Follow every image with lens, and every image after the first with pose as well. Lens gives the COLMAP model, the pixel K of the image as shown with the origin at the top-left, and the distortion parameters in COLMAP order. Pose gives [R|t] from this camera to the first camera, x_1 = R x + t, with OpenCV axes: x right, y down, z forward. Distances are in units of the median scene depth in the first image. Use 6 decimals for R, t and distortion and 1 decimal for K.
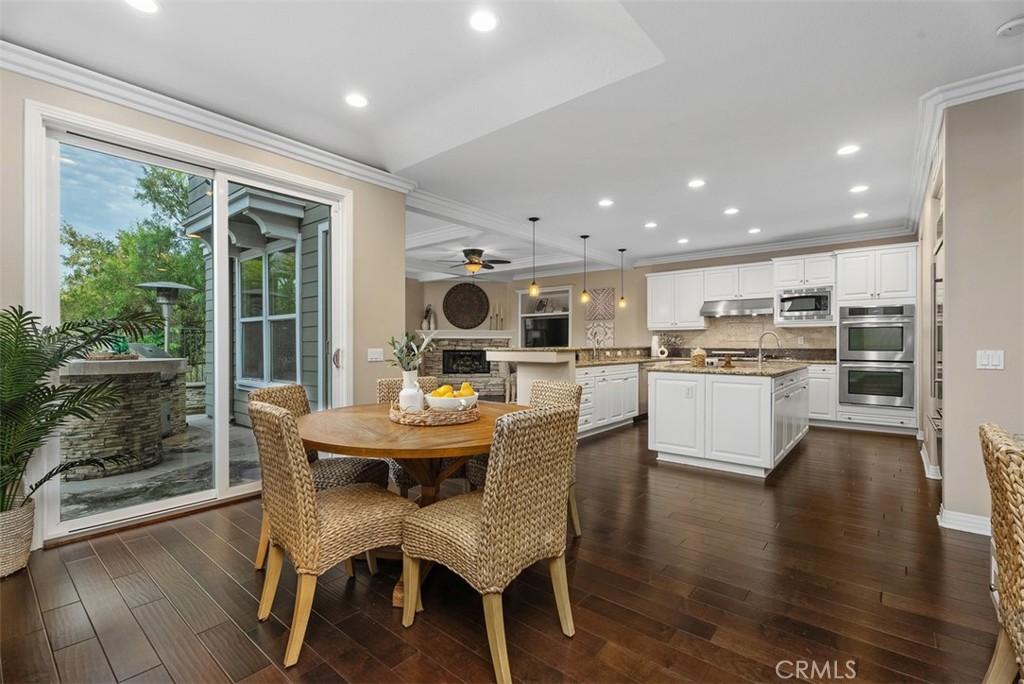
lens RADIAL K [[457.7, 0, 508.0], [0, 457.7, 345.3], [0, 0, 1]] dist [0.002520, -0.001321]
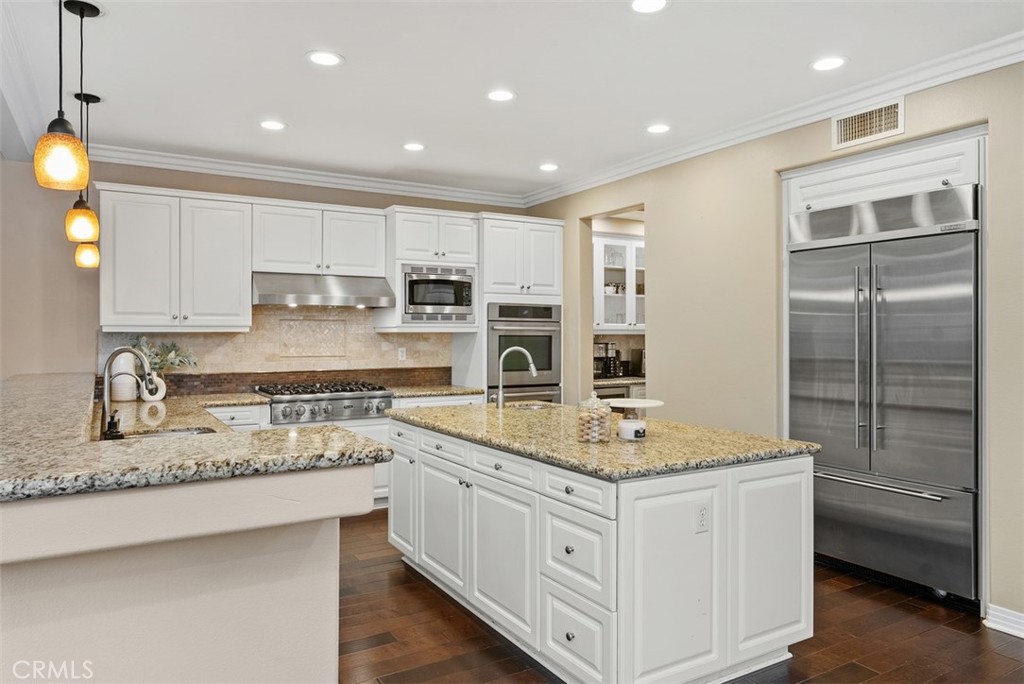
lens RADIAL K [[671.1, 0, 510.1], [0, 671.1, 337.4], [0, 0, 1]] dist [-0.010451, -0.000635]
pose [[0.339052, -0.002092, 0.940765, -0.115881], [0.003771, 0.999993, 0.000864, -0.031166], [-0.940760, 0.003254, 0.339058, 0.562217]]
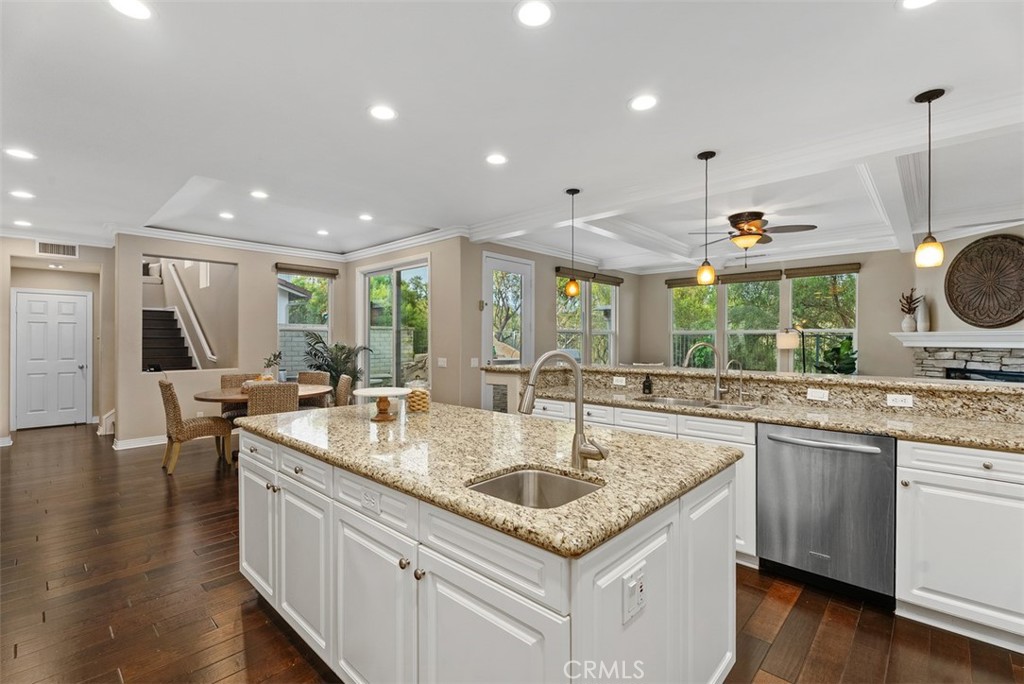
lens RADIAL K [[457.7, 0, 513.2], [0, 457.7, 339.8], [0, 0, 1]] dist [0.002520, -0.001321]
pose [[-0.047618, -0.001965, -0.998864, 0.627172], [-0.008425, 0.999963, -0.001565, -0.026279], [0.998830, 0.008341, -0.047633, 0.745481]]
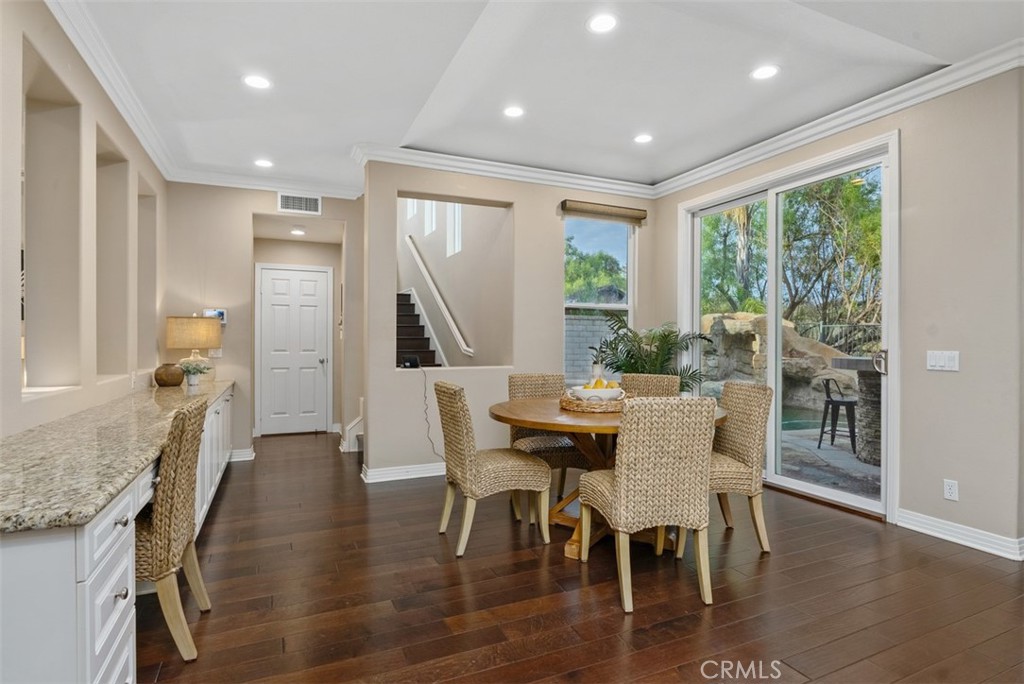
lens RADIAL K [[521.9, 0, 512.7], [0, 521.9, 342.8], [0, 0, 1]] dist [-0.004255, -0.000646]
pose [[-0.426781, -0.000362, -0.904355, 0.360374], [-0.009907, 0.999942, 0.004275, 0.000297], [0.904301, 0.010784, -0.426760, 0.452380]]
